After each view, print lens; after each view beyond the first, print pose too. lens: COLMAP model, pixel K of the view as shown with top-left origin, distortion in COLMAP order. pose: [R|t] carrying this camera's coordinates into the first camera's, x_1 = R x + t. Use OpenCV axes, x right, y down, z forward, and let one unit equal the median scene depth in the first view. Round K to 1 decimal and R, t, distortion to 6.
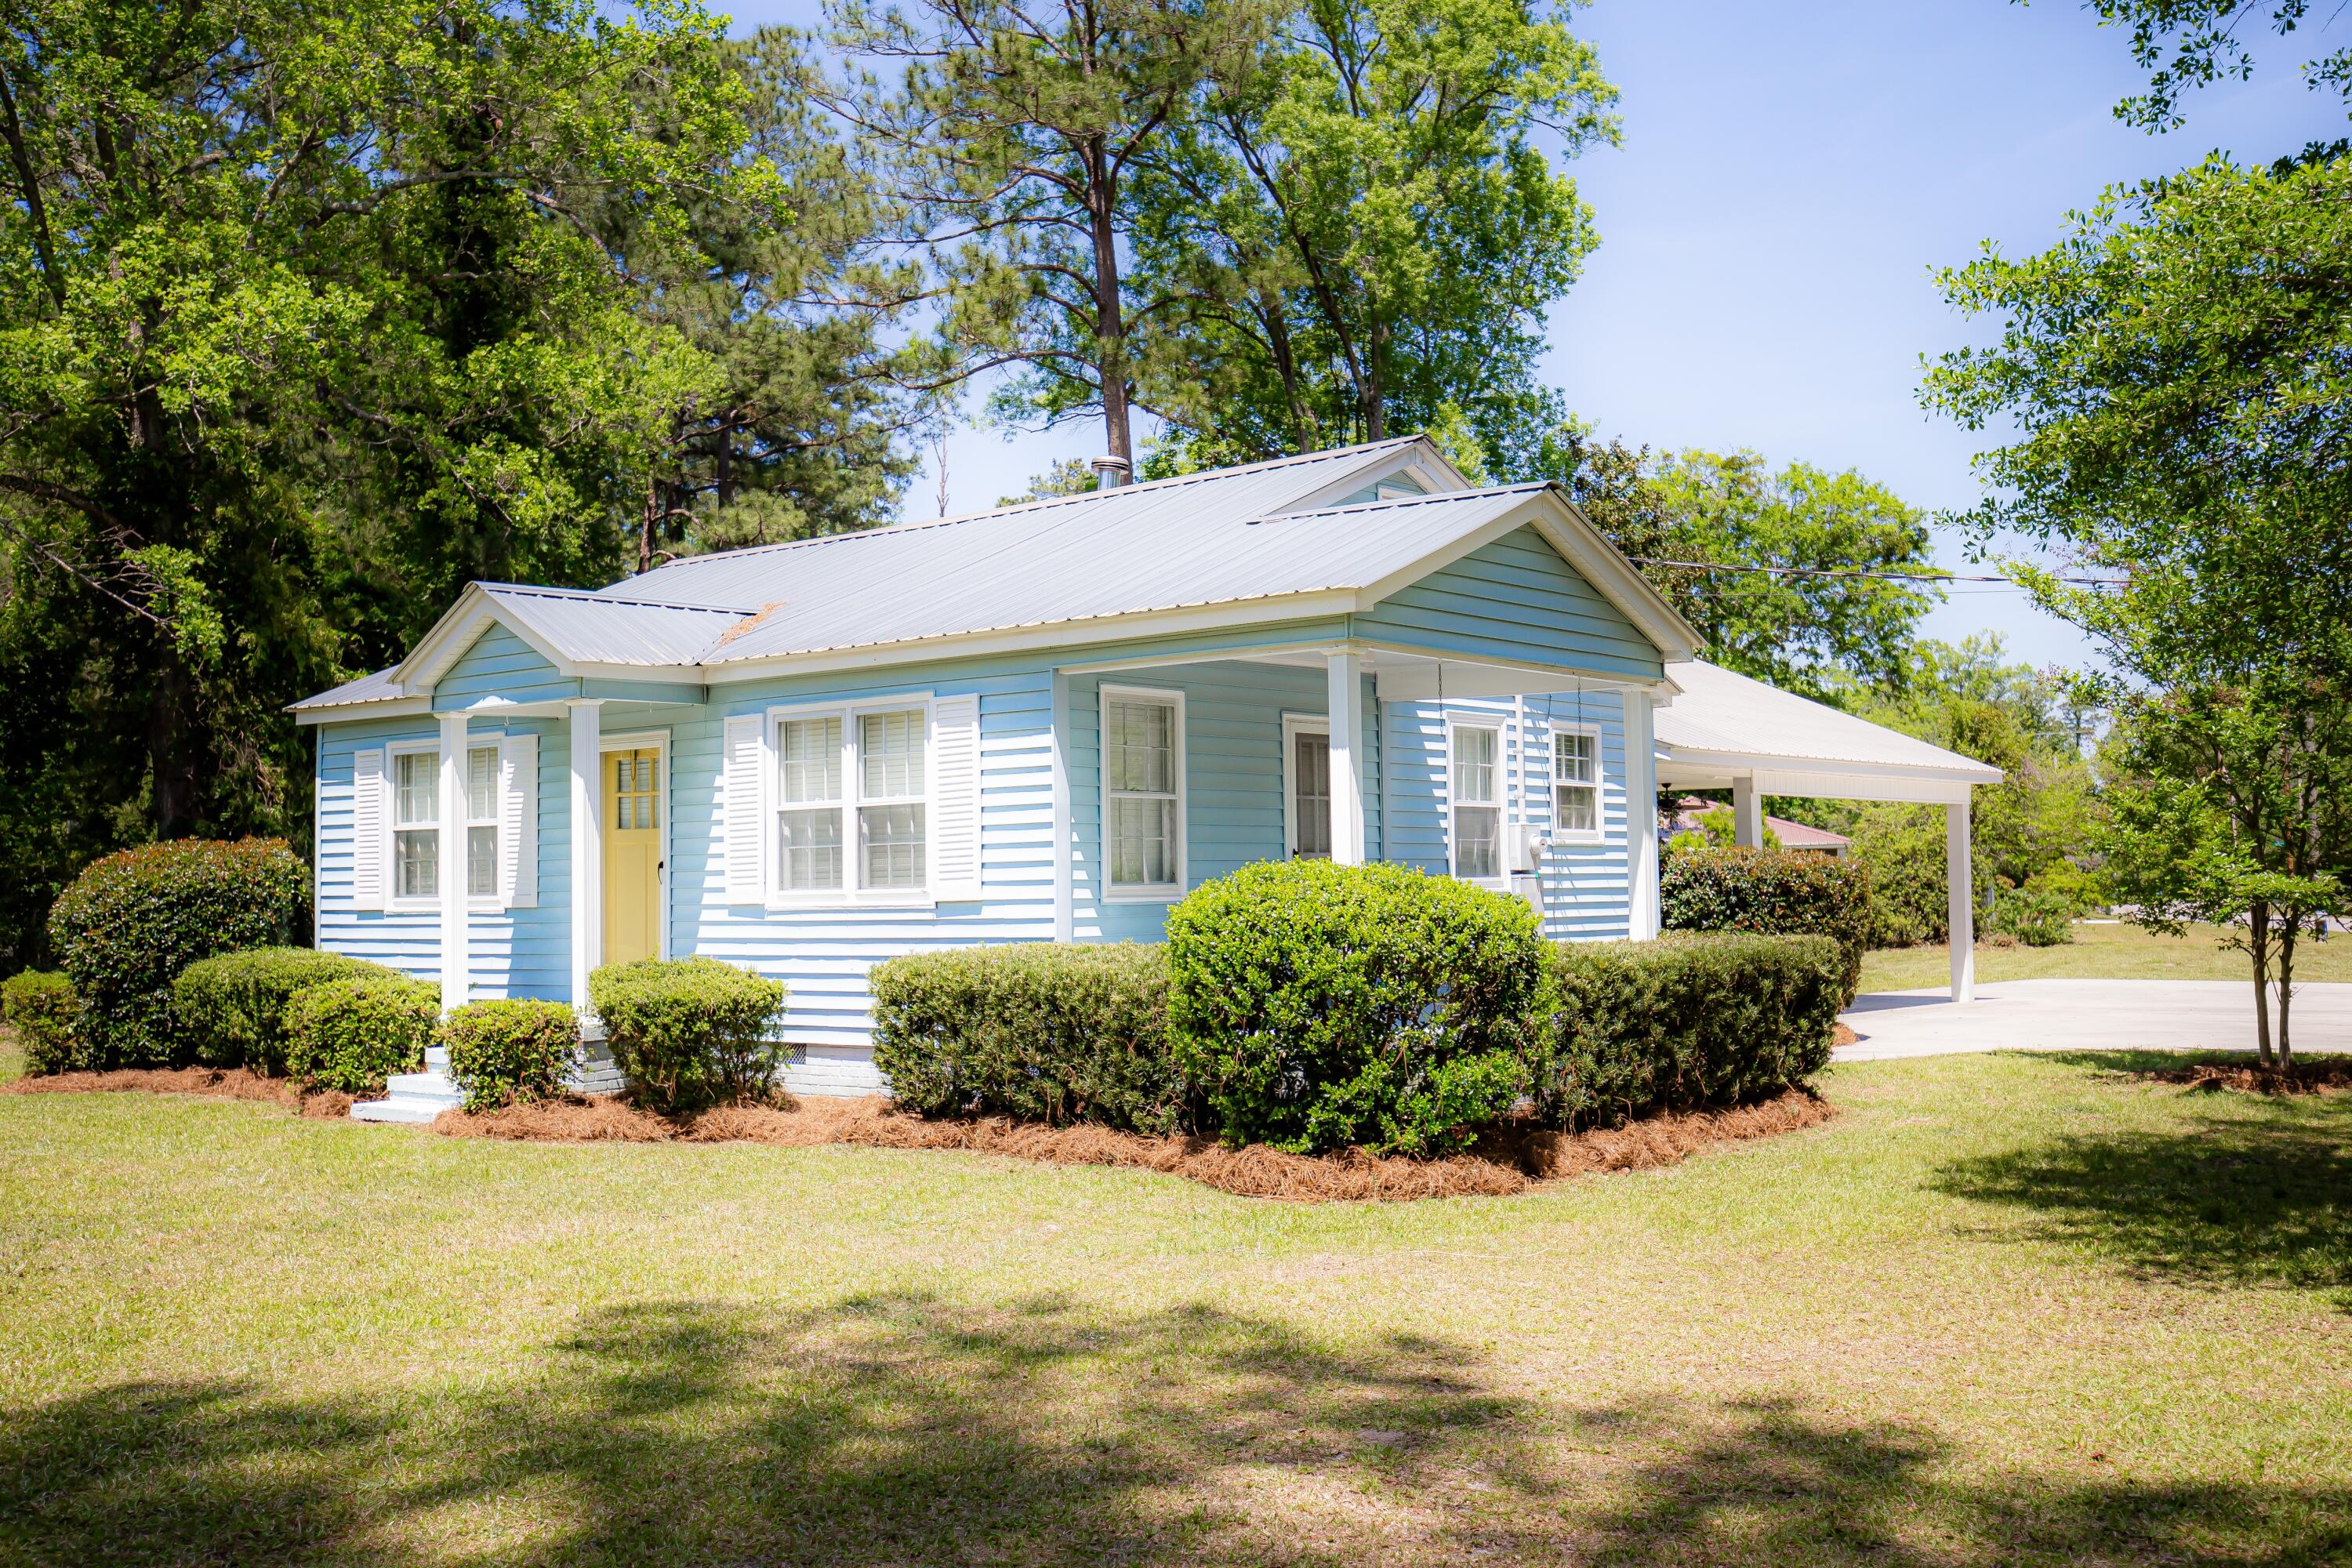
lens RADIAL K [[2307.0, 0, 1176.0], [0, 2307.0, 784.0], [0, 0, 1]] dist [0.049263, -0.000374]
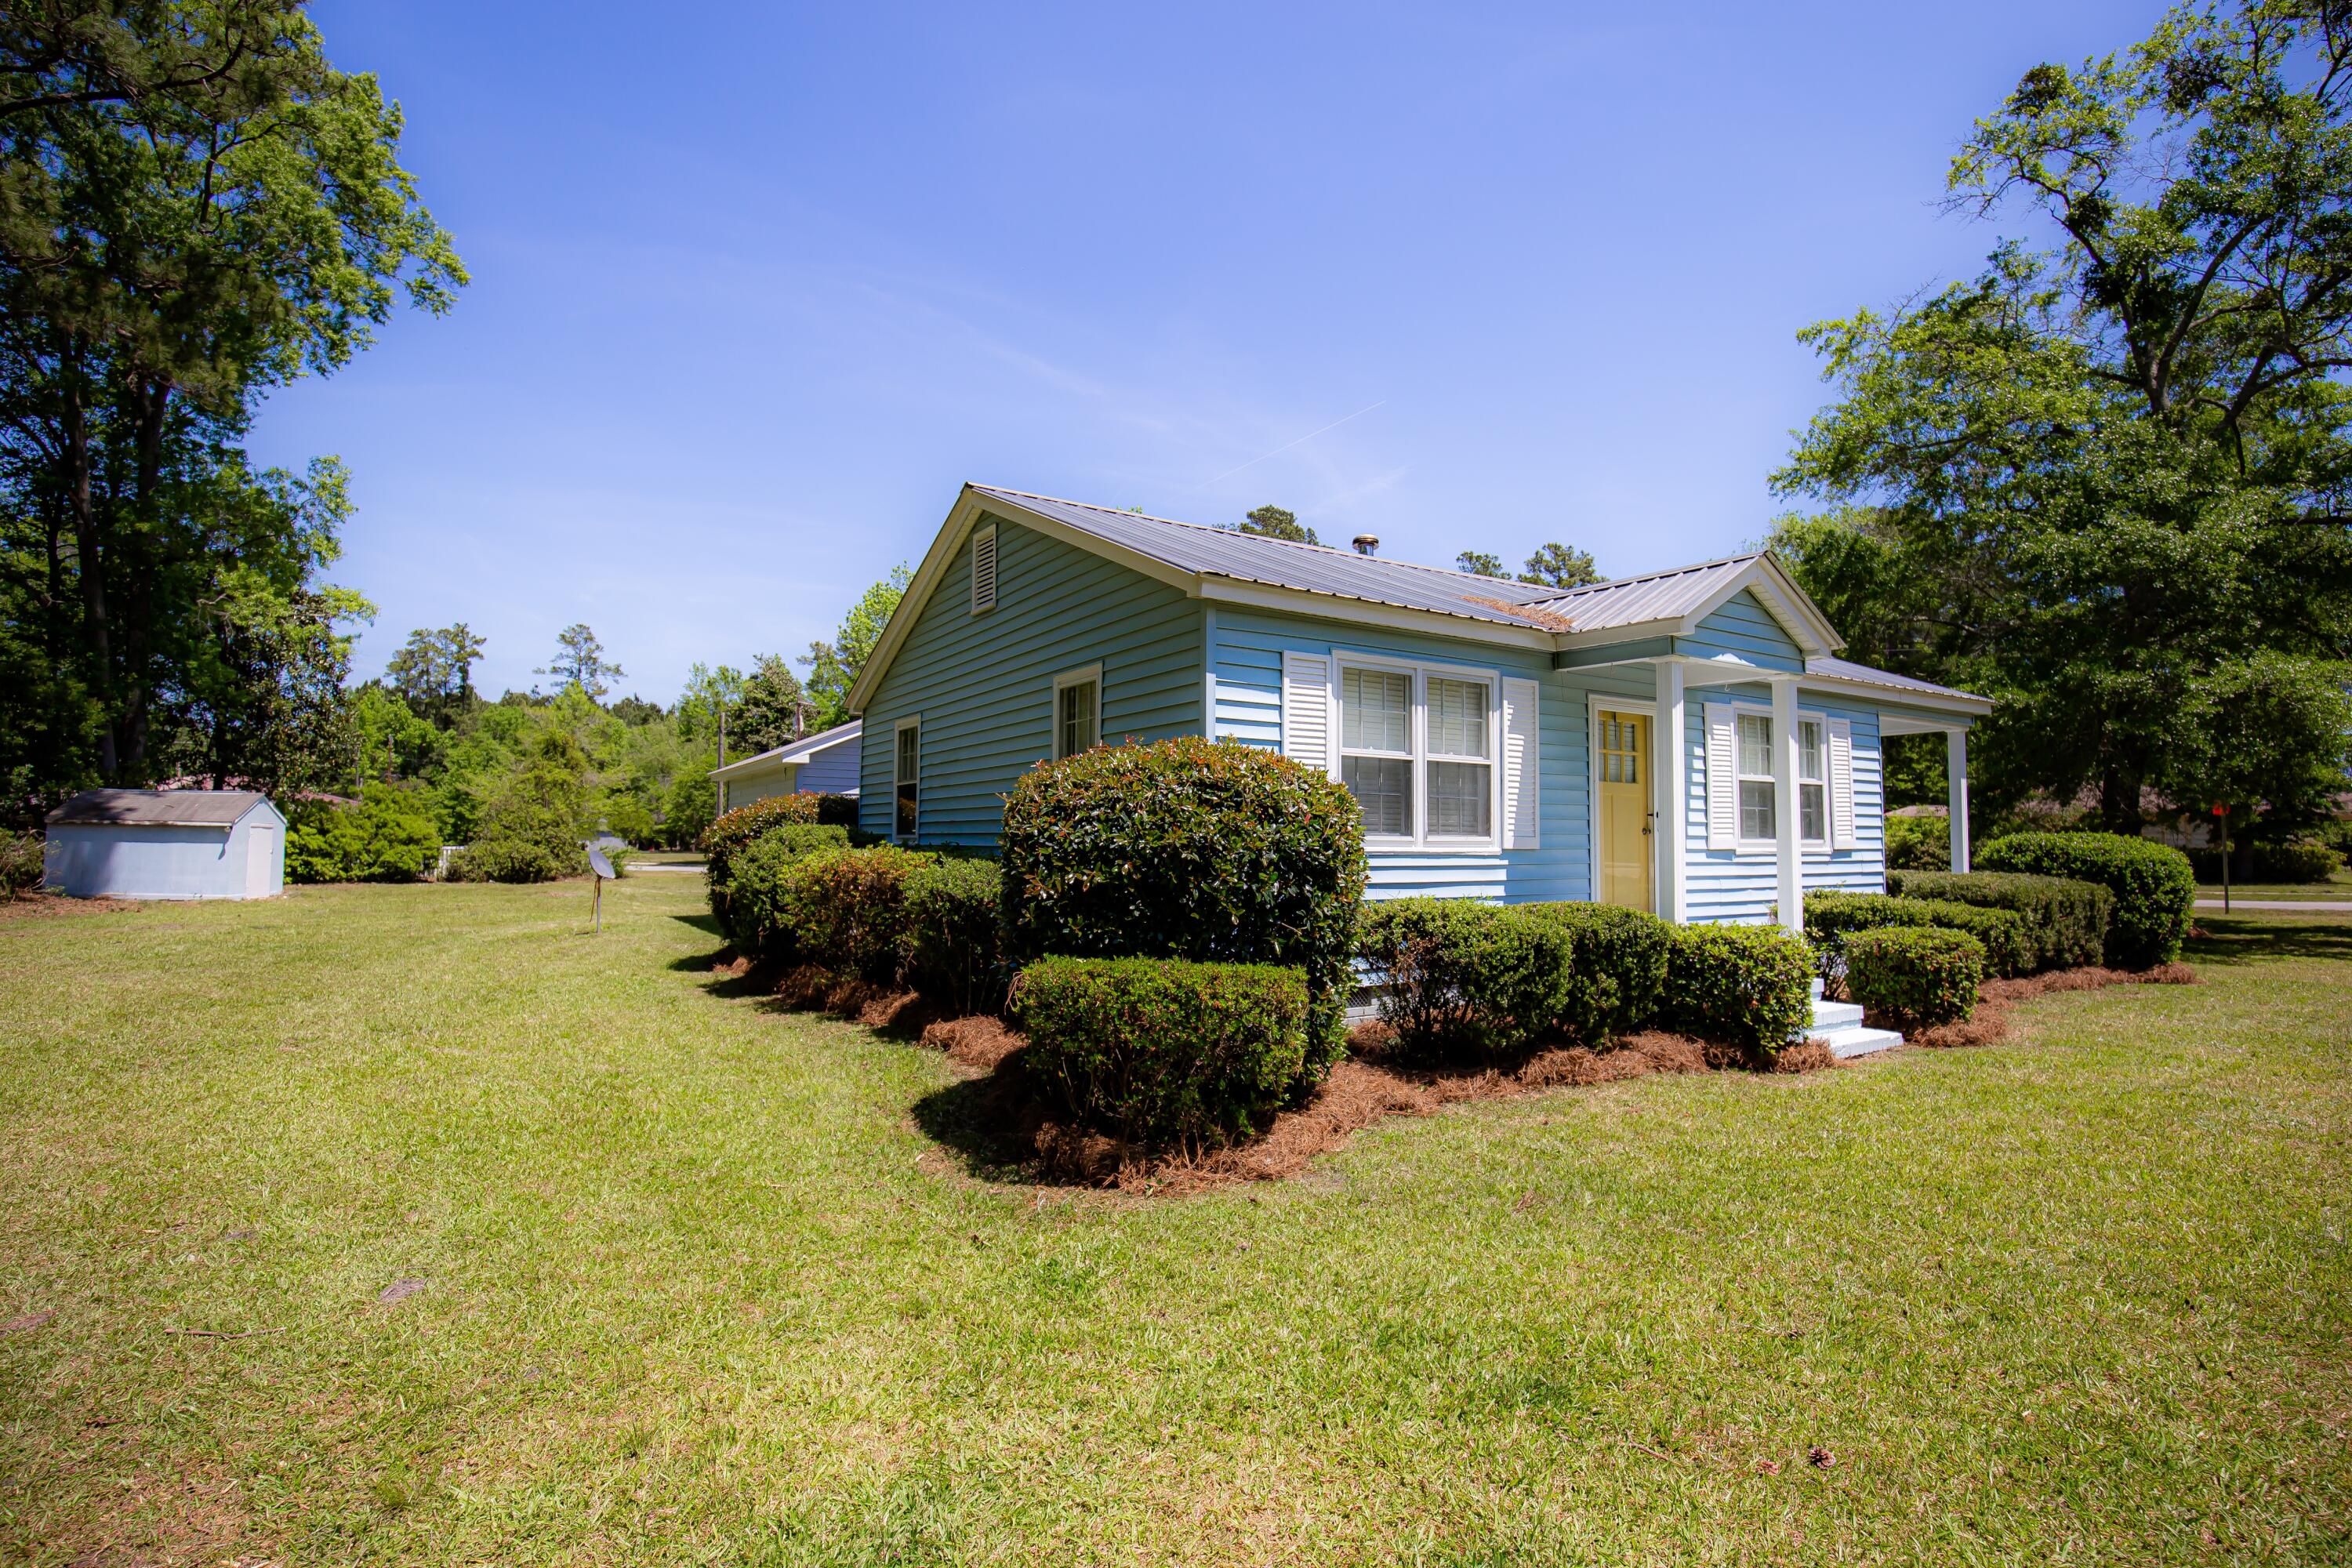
lens RADIAL K [[1078.6, 0, 1149.0], [0, 1078.6, 830.7], [0, 0, 1]] dist [-0.001072, 0.000126]
pose [[0.337582, 0.023785, 0.940995, -0.855962], [-0.056679, 0.998380, -0.004901, 0.062222], [-0.939588, -0.051680, 0.338384, 1.087342]]
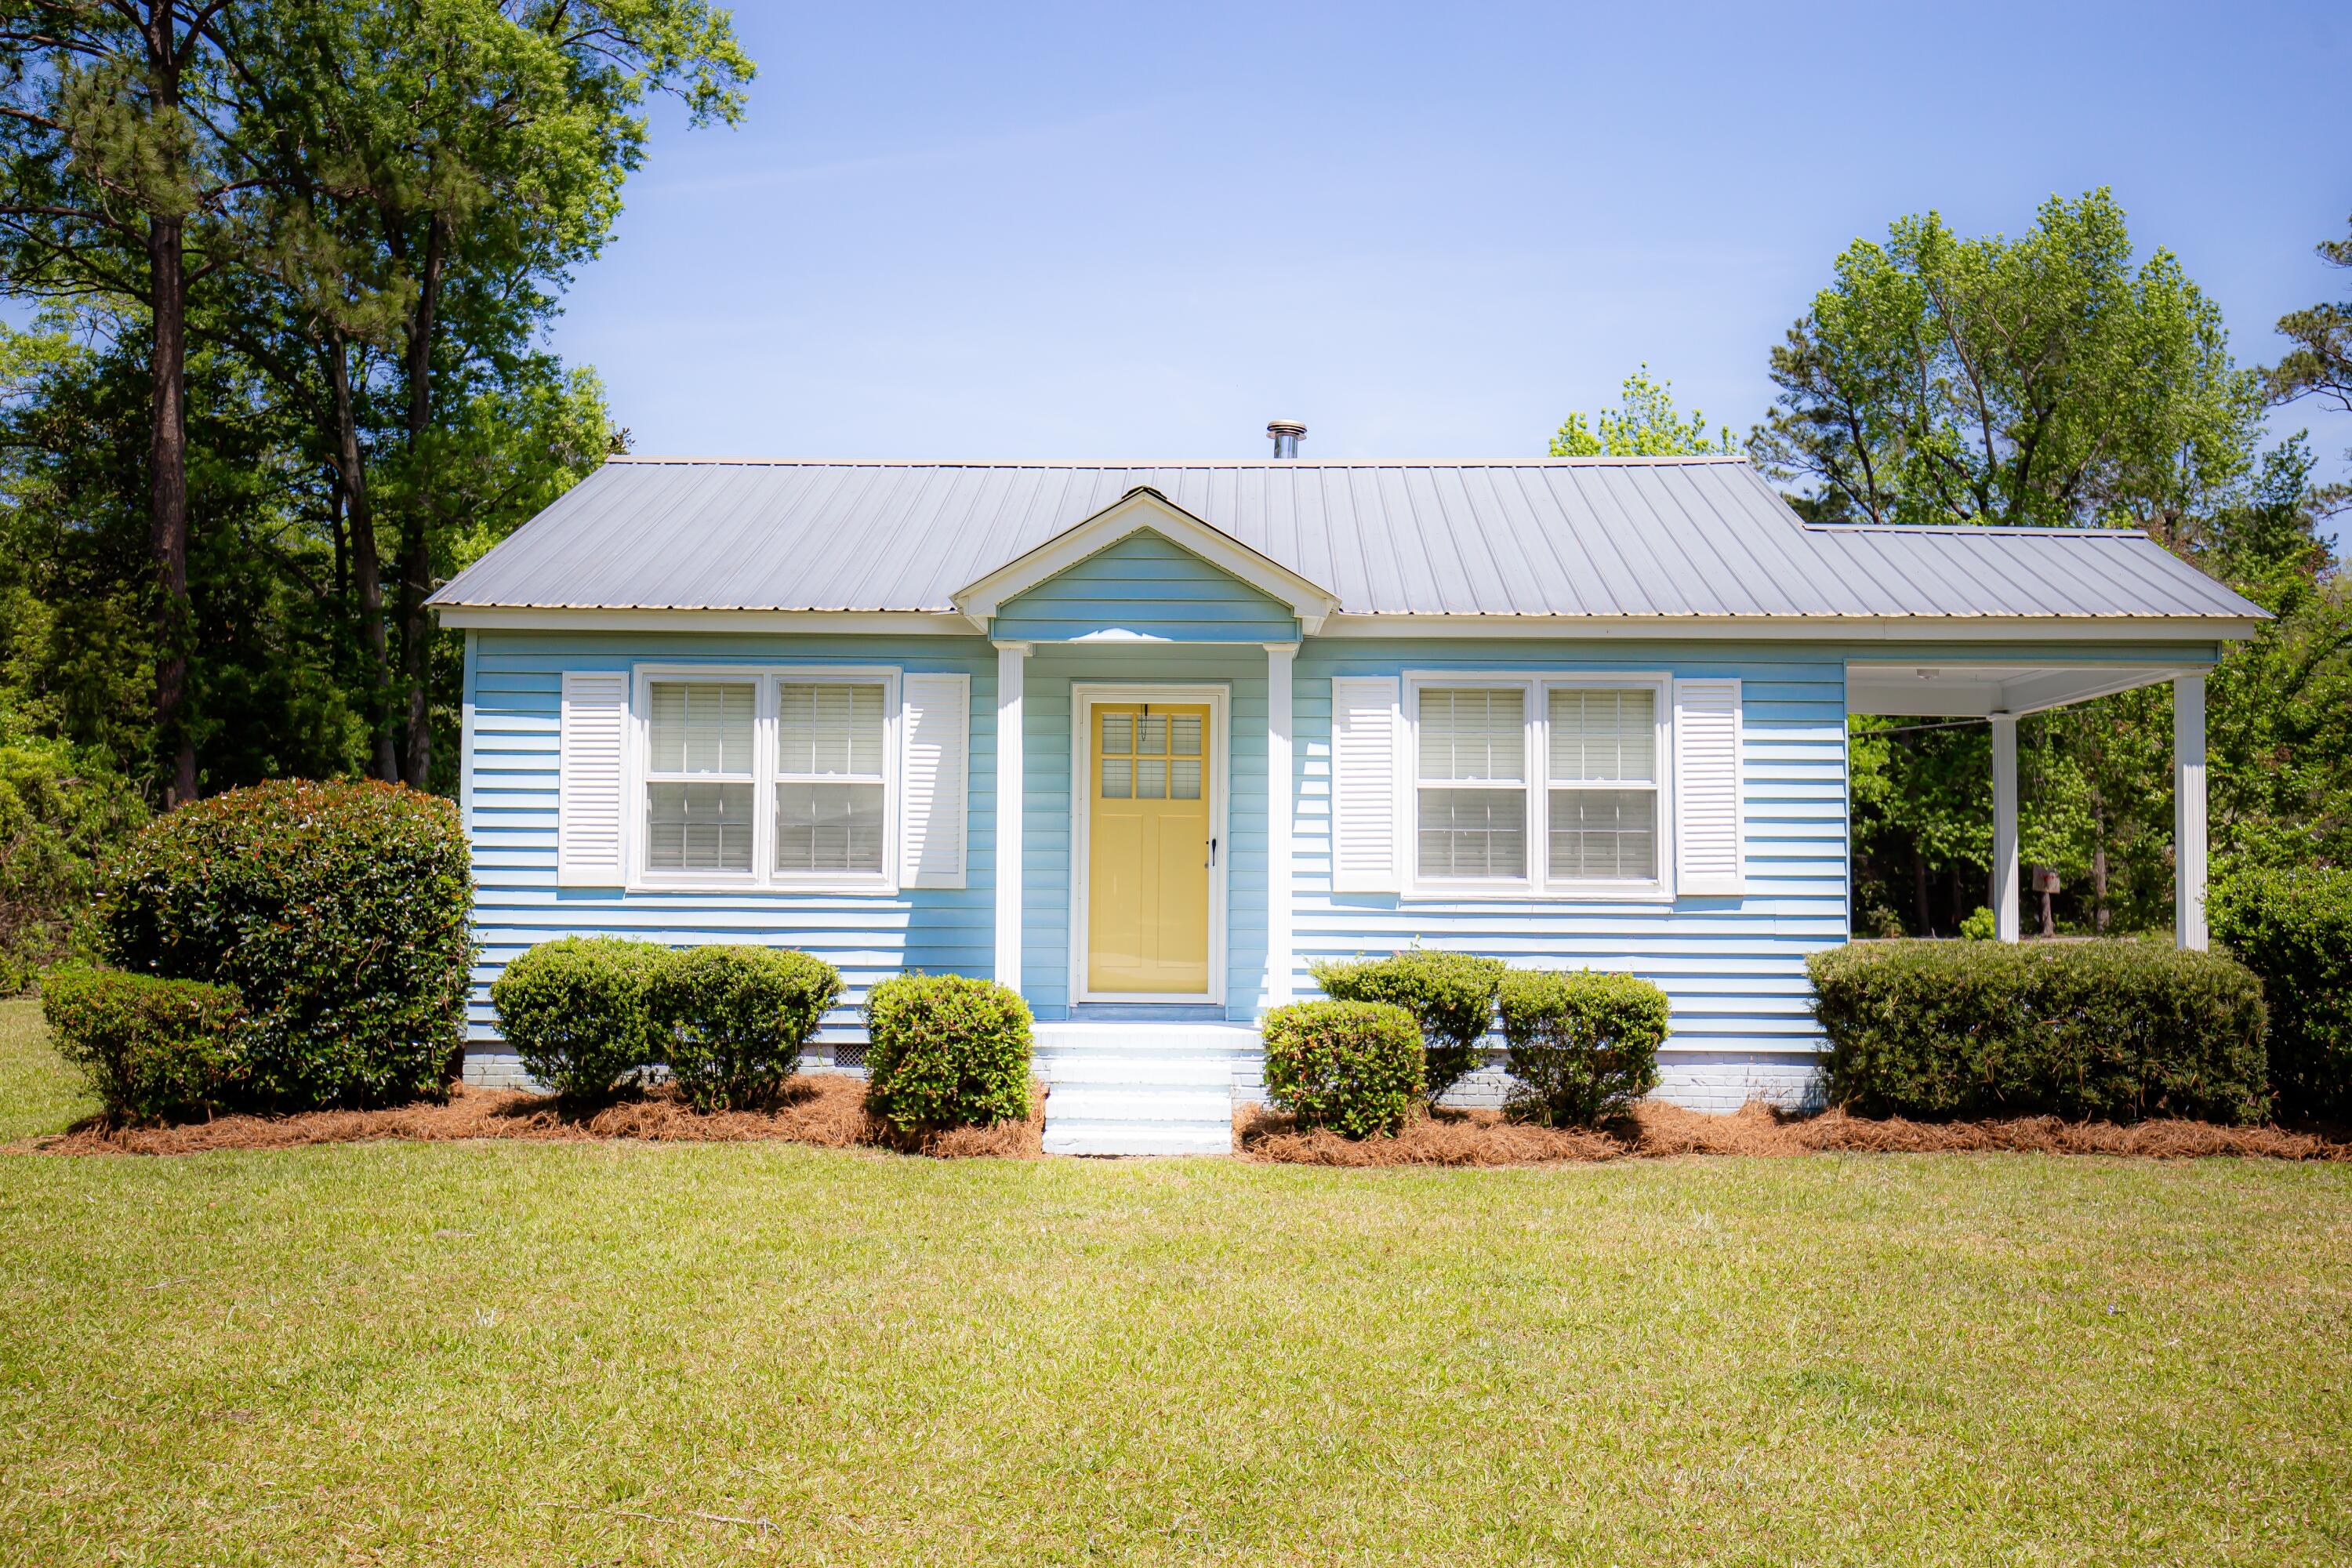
lens RADIAL K [[2307.0, 0, 1176.0], [0, 2307.0, 784.0], [0, 0, 1]] dist [0.049263, -0.000374]
pose [[0.783259, 0.049768, 0.619701, -0.782650], [-0.049436, 0.998620, -0.017714, 0.029842], [-0.619727, -0.016761, 0.784638, 0.353540]]
